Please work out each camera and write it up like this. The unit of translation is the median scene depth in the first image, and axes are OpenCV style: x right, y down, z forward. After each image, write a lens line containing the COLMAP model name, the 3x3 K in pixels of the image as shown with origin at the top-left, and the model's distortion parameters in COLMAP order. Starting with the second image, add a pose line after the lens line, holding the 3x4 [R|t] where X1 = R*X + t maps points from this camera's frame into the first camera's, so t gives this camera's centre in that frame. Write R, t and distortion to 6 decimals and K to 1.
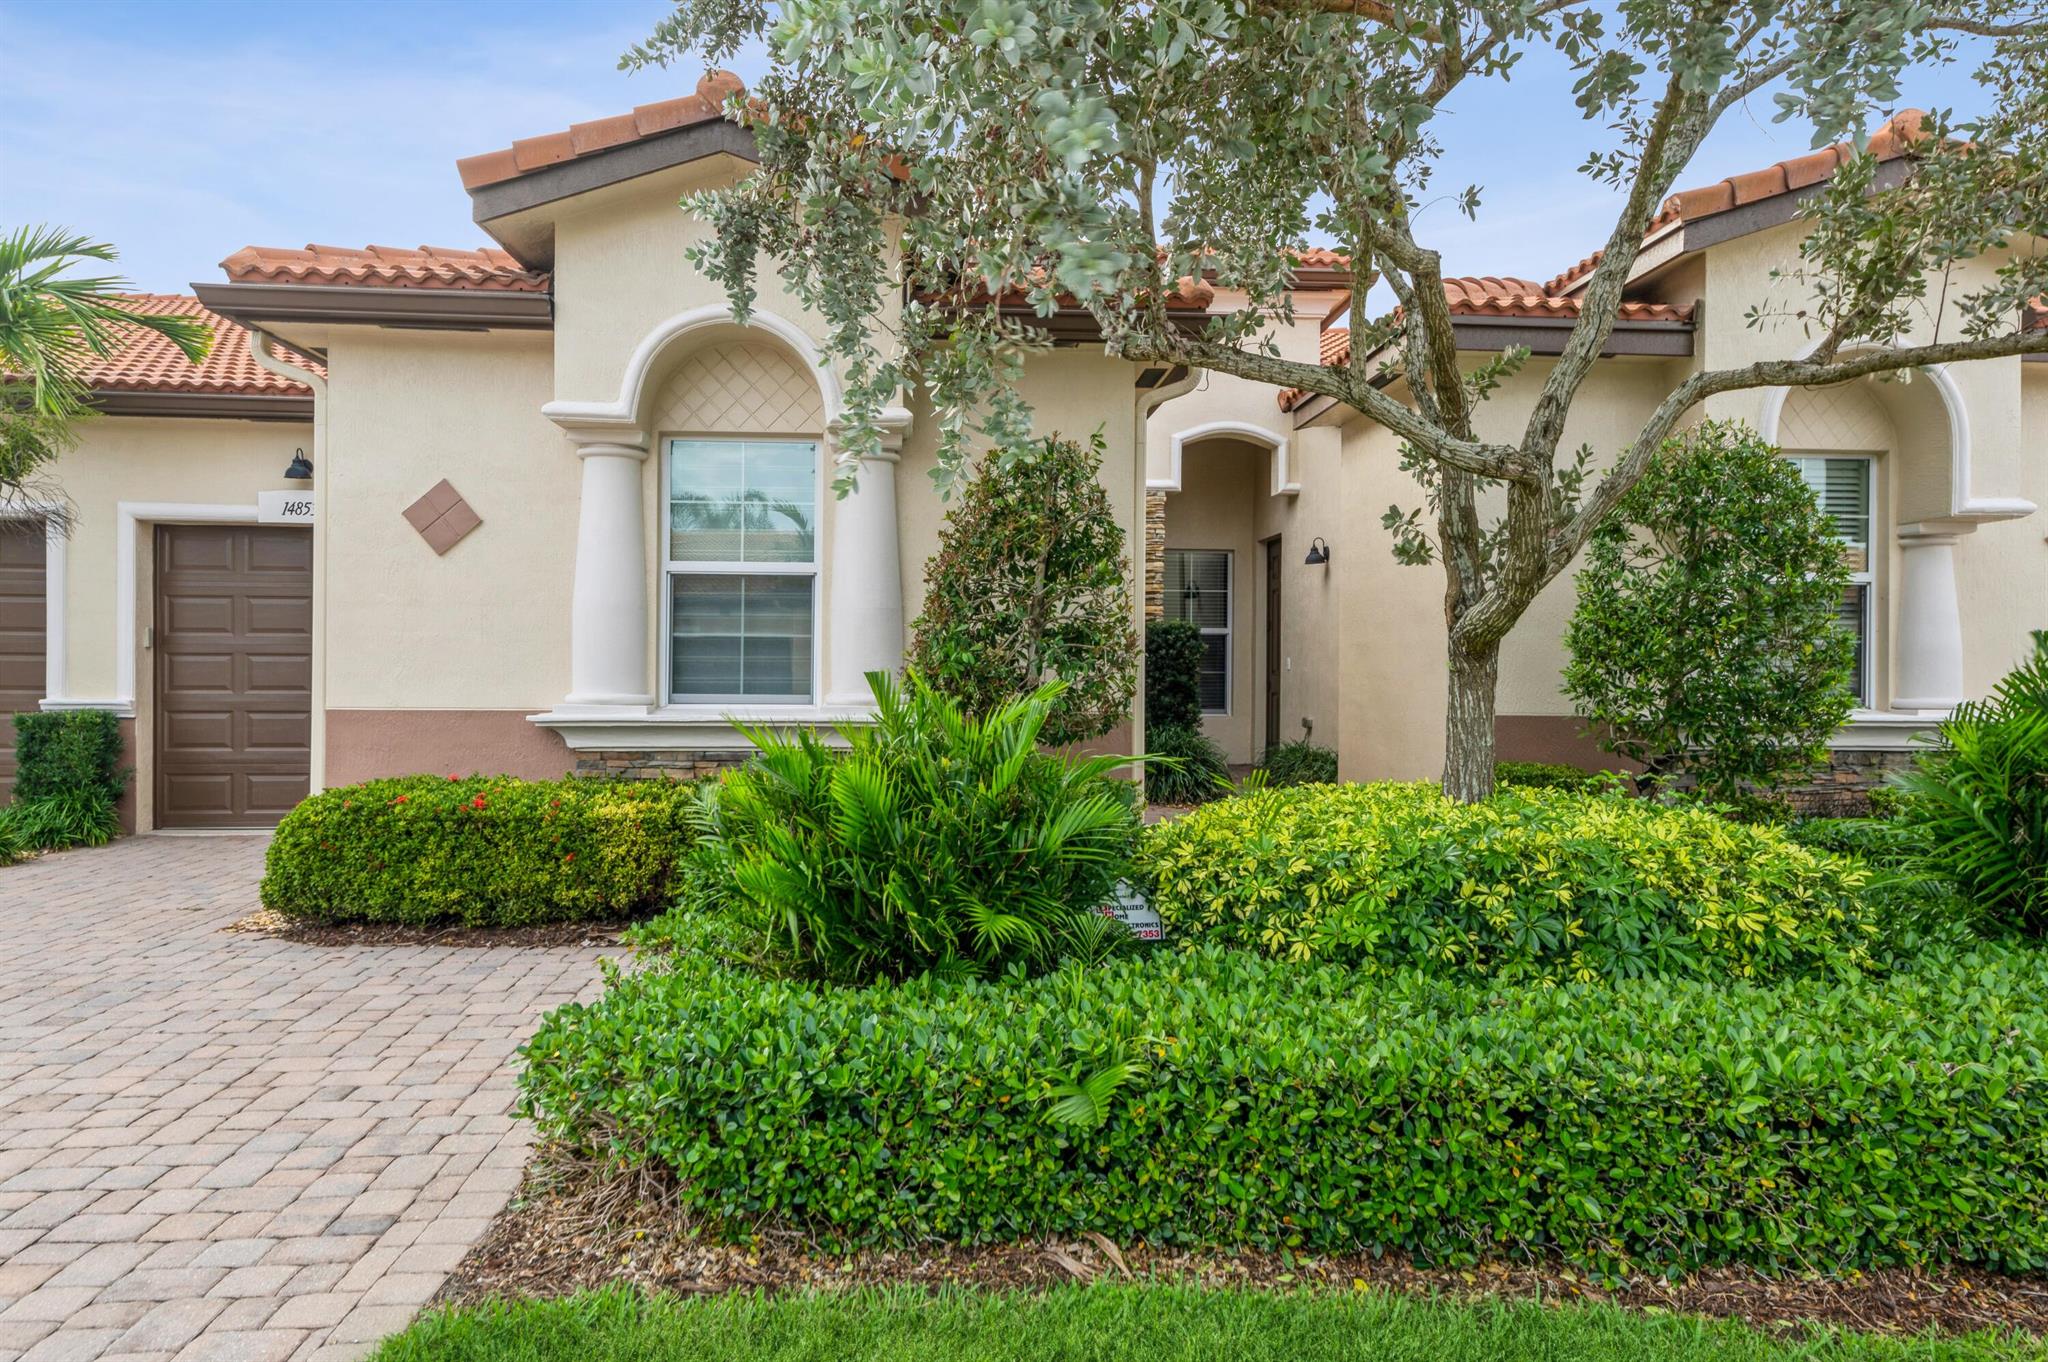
lens RADIAL K [[1304.4, 0, 1018.7], [0, 1304.4, 683.6], [0, 0, 1]] dist [0.003473, 0.004833]
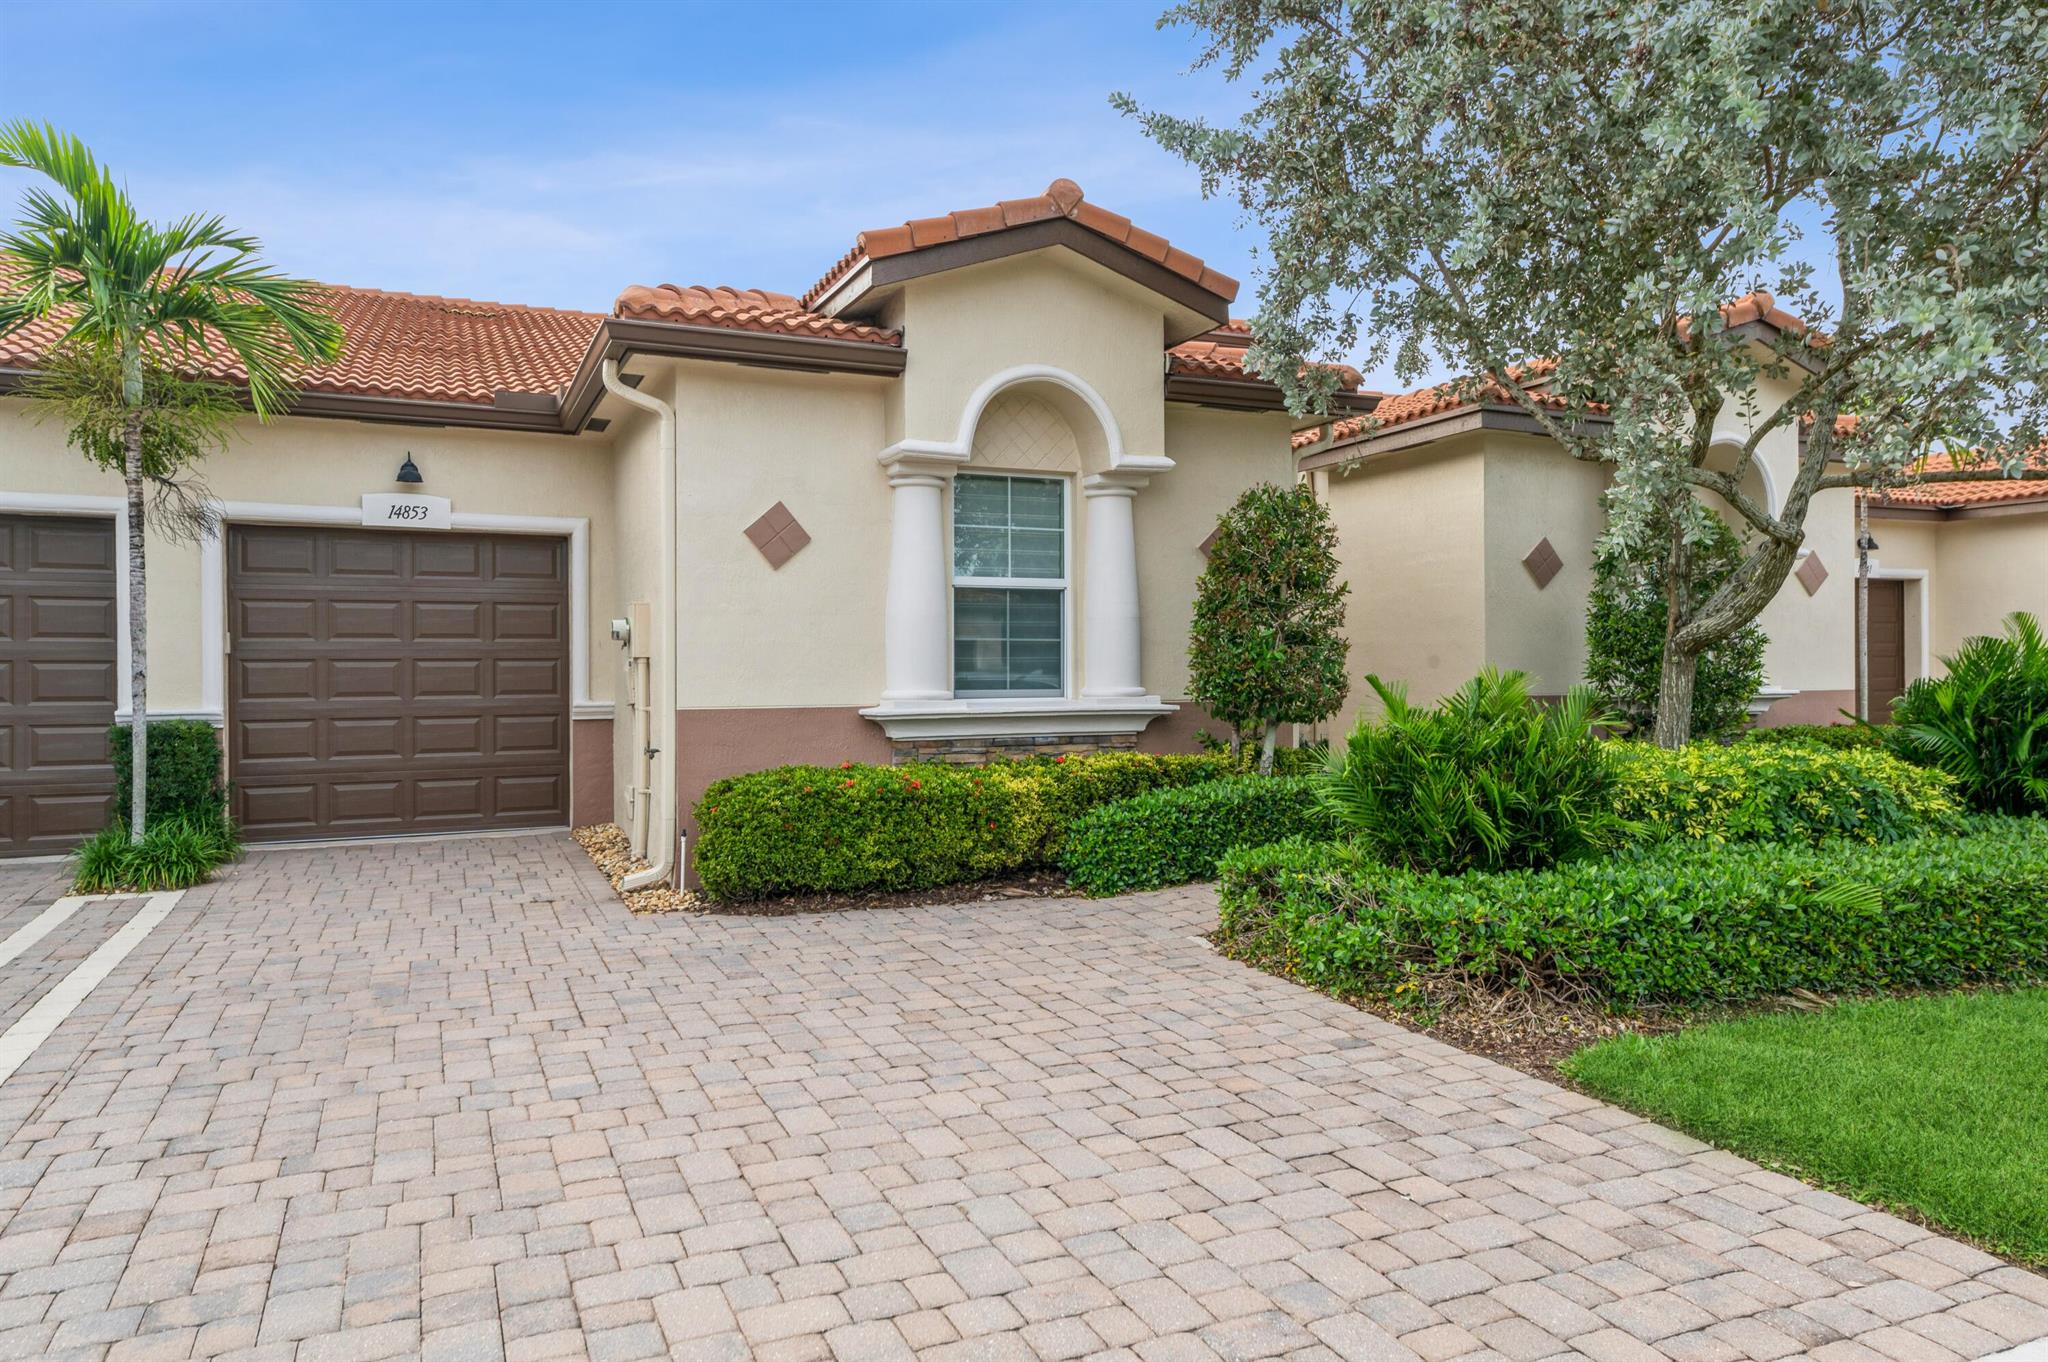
lens RADIAL K [[1304.4, 0, 1034.3], [0, 1304.4, 670.8], [0, 0, 1]] dist [0.003473, 0.004833]
pose [[0.942467, -0.011603, 0.334098, -0.610716], [0.014558, 0.999874, -0.006340, -0.001103], [-0.333982, 0.010839, 0.942517, -0.126292]]
